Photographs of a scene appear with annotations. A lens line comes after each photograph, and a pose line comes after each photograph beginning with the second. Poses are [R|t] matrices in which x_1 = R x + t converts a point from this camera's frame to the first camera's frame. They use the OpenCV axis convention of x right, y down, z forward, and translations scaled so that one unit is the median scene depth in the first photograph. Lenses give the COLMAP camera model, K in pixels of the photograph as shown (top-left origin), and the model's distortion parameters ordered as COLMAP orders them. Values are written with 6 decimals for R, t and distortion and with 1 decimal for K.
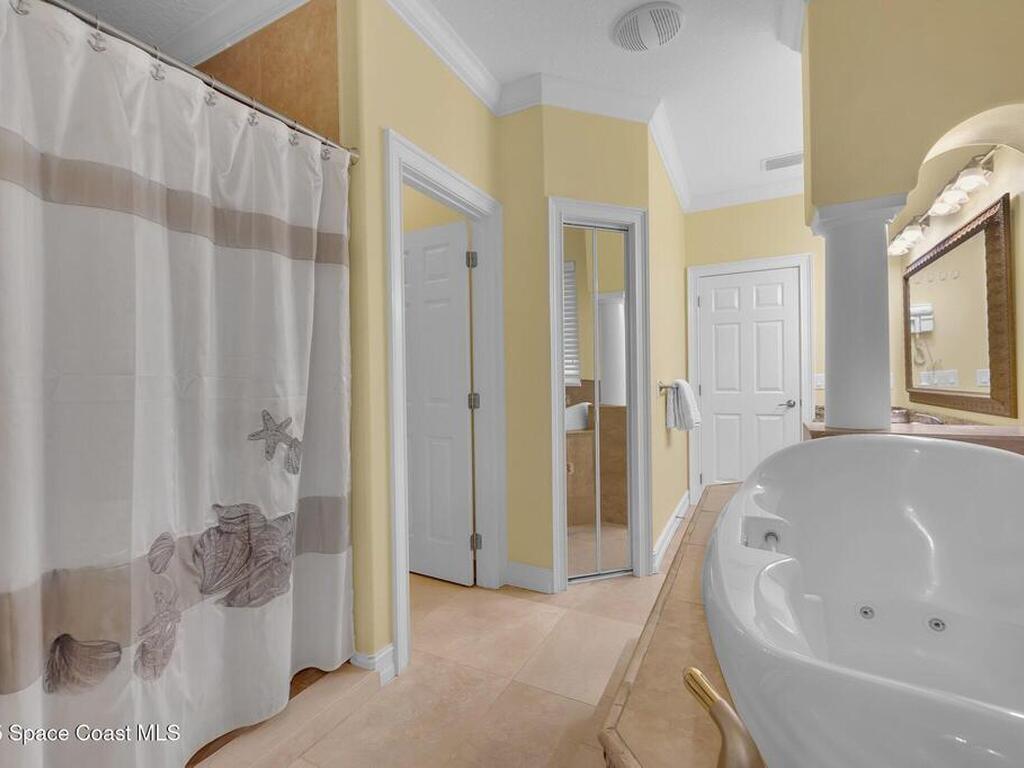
lens RADIAL K [[465.0, 0, 514.8], [0, 465.0, 380.4], [0, 0, 1]] dist [0.001353, -0.000600]
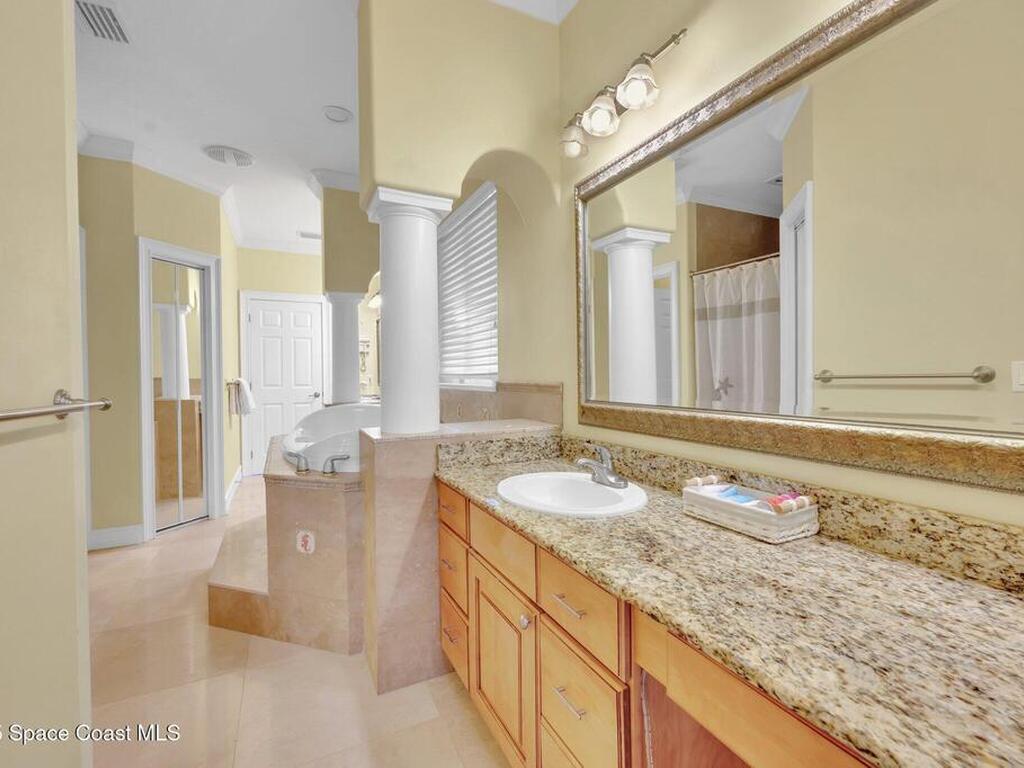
lens RADIAL K [[465.0, 0, 515.0], [0, 465.0, 379.3], [0, 0, 1]] dist [0.001353, -0.000600]
pose [[0.593788, -0.003319, 0.804615, -0.304786], [0.004233, 0.999991, 0.001001, 0.004521], [-0.804610, 0.002812, 0.593796, -0.530315]]
